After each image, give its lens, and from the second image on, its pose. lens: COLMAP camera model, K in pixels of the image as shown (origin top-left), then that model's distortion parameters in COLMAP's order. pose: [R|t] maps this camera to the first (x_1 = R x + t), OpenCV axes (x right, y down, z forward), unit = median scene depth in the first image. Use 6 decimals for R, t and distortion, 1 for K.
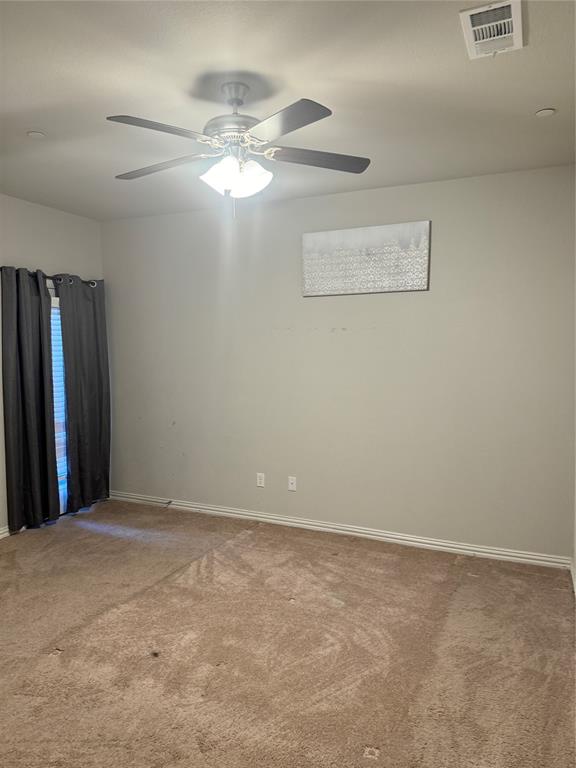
lens RADIAL K [[537.3, 0, 288.0], [0, 537.3, 384.0], [0, 0, 1]] dist [0.112503, -0.143851]
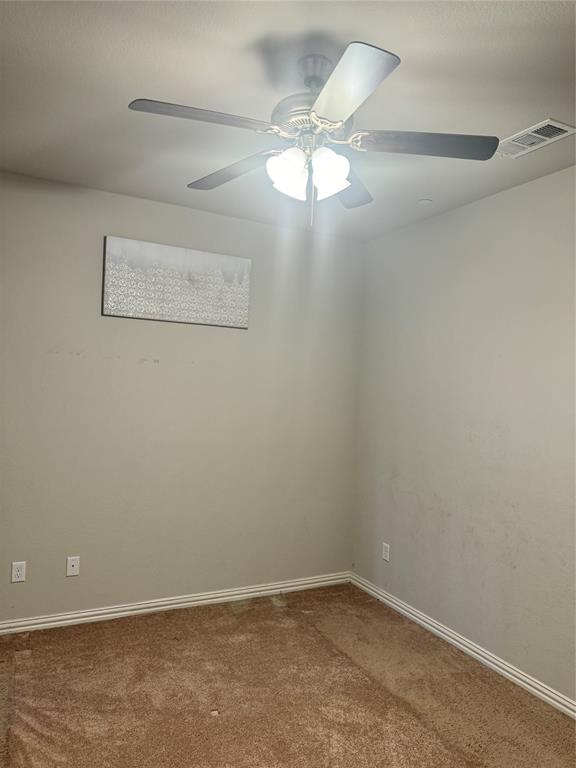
lens RADIAL K [[537.3, 0, 288.0], [0, 537.3, 384.0], [0, 0, 1]] dist [0.083537, -0.071561]
pose [[0.625341, 0.035164, 0.779559, -0.481194], [0.011184, 0.998478, -0.054010, -0.021336], [-0.780271, 0.042493, 0.623996, 0.363468]]
